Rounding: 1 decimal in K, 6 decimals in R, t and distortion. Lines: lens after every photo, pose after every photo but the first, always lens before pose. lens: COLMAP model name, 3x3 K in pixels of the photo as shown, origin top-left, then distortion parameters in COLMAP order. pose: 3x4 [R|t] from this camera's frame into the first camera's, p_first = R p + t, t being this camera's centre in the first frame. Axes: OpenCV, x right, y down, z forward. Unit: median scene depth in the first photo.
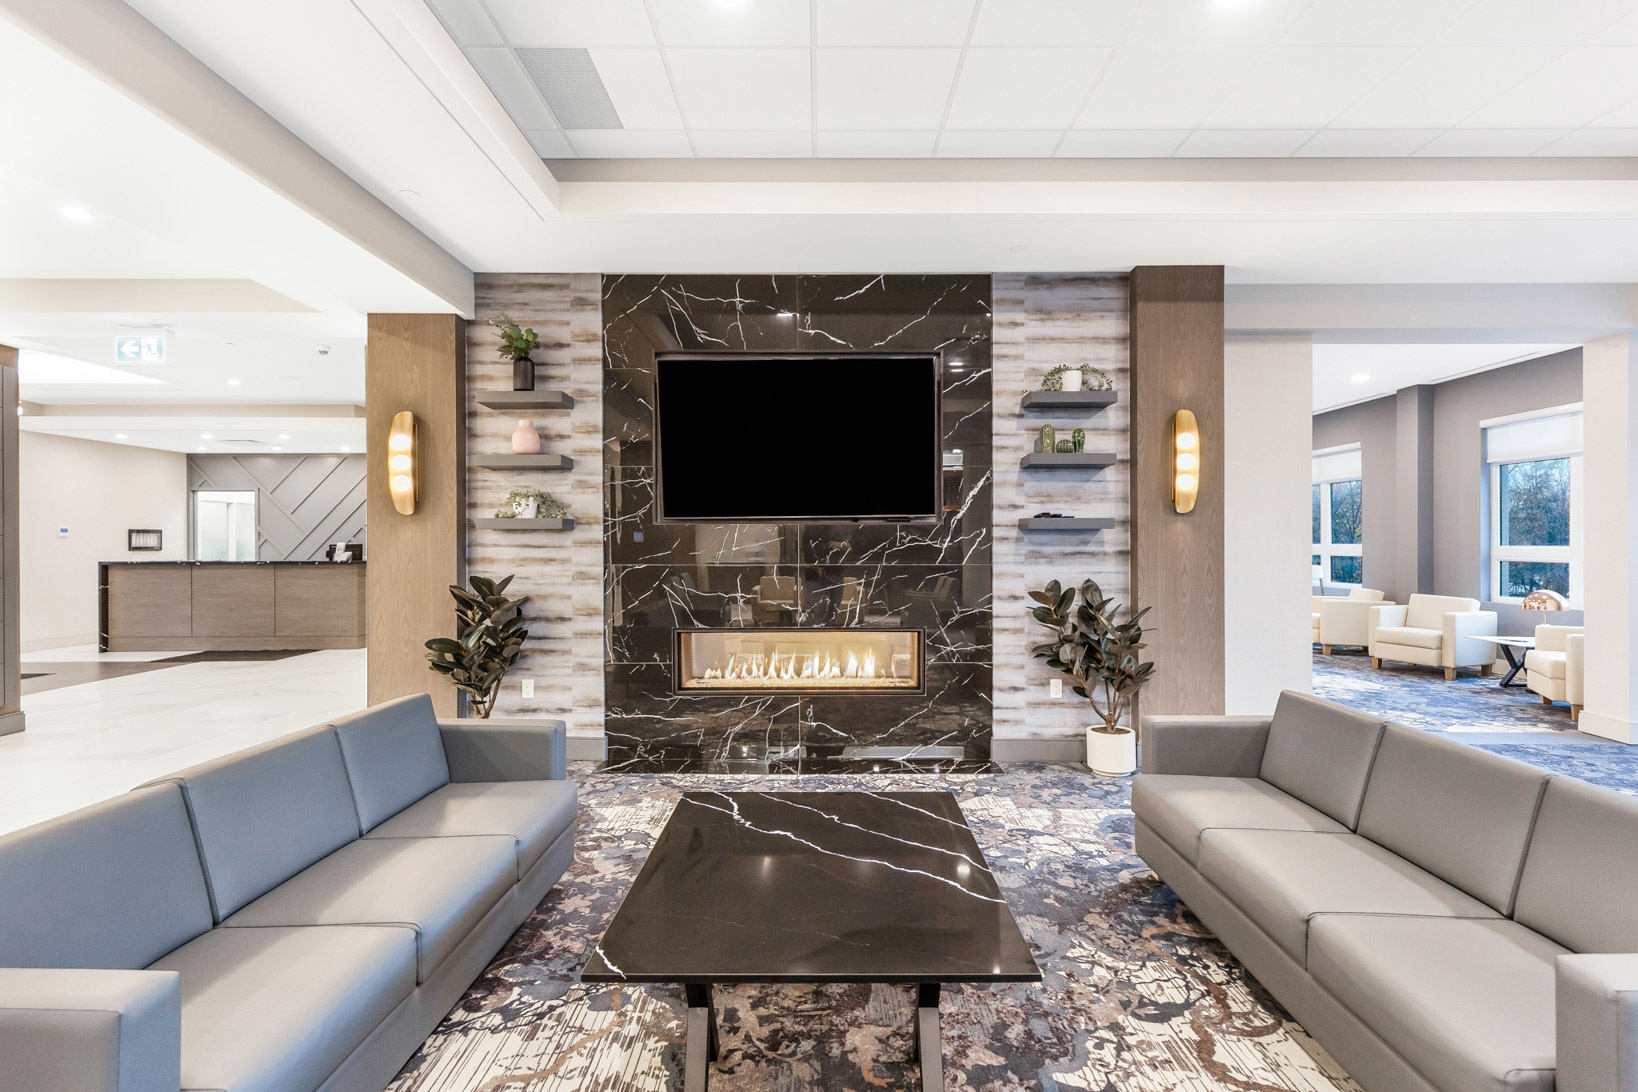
lens RADIAL K [[746.4, 0, 814.9], [0, 746.4, 530.7], [0, 0, 1]] dist [-0.012000, -0.000949]
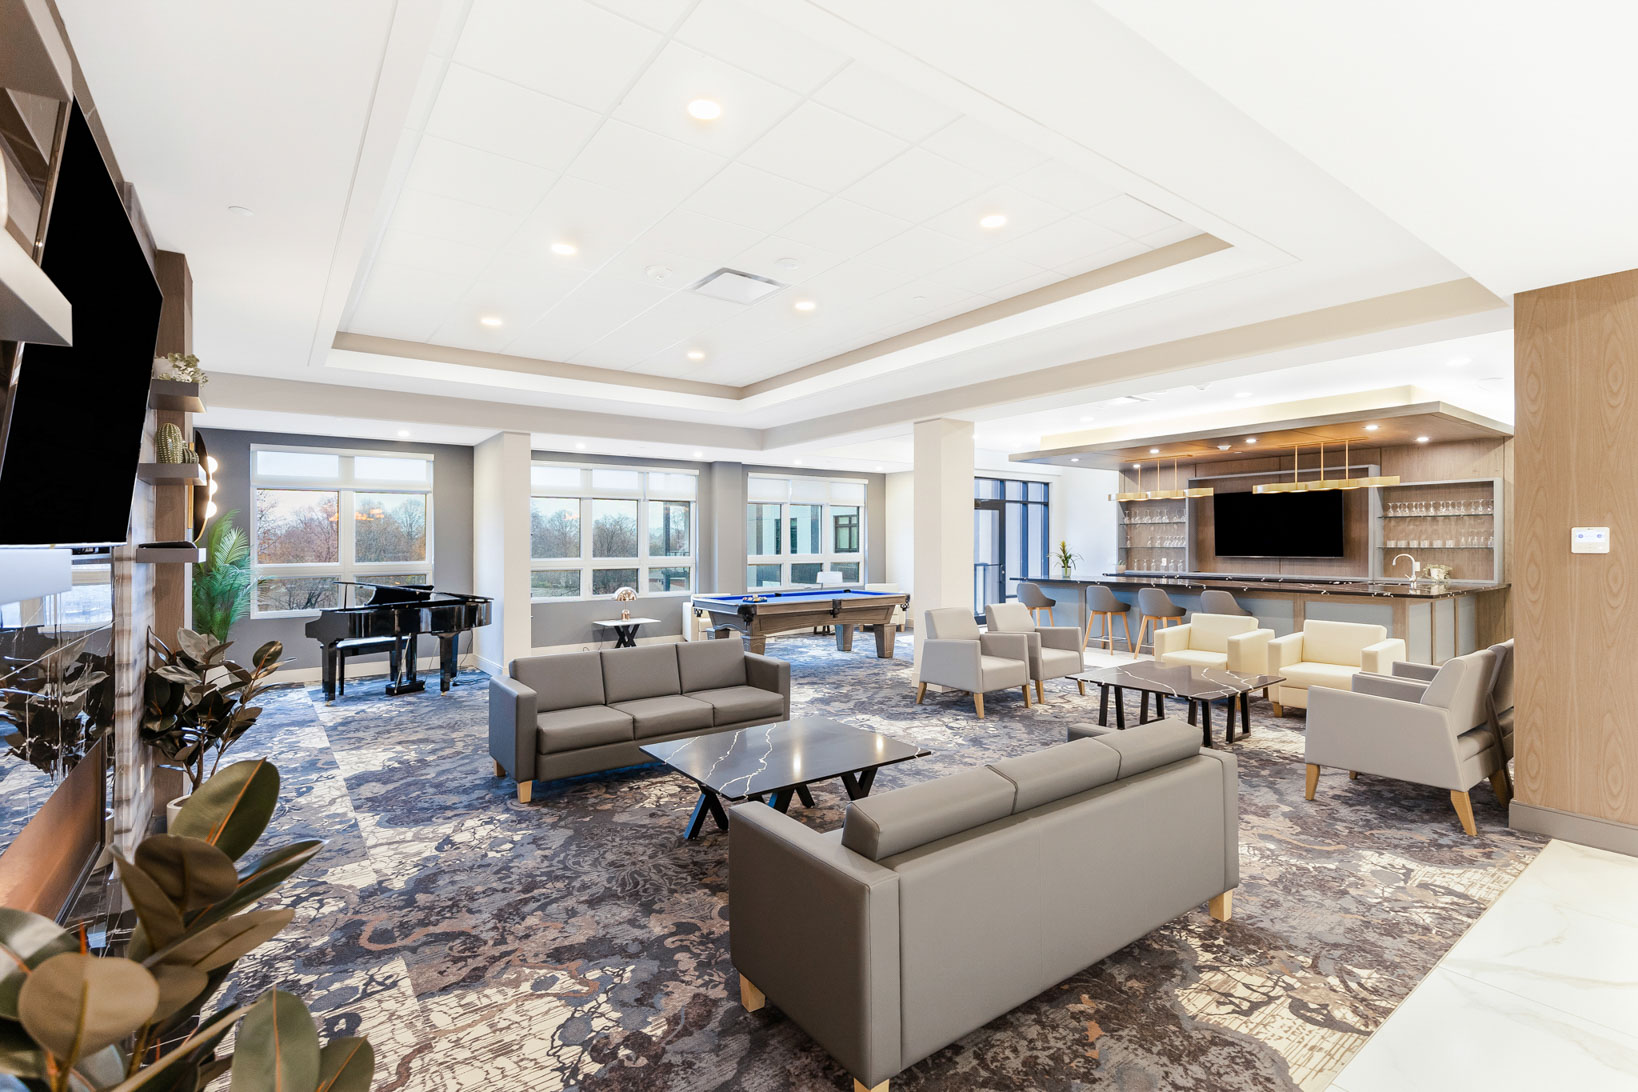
lens RADIAL K [[746.4, 0, 812.8], [0, 746.4, 544.5], [0, 0, 1]] dist [-0.012000, -0.000949]
pose [[-0.584159, 0.001621, 0.811638, -0.966195], [0.005126, 0.999985, 0.001693, -0.029108], [-0.811623, 0.005149, -0.584159, 1.291110]]
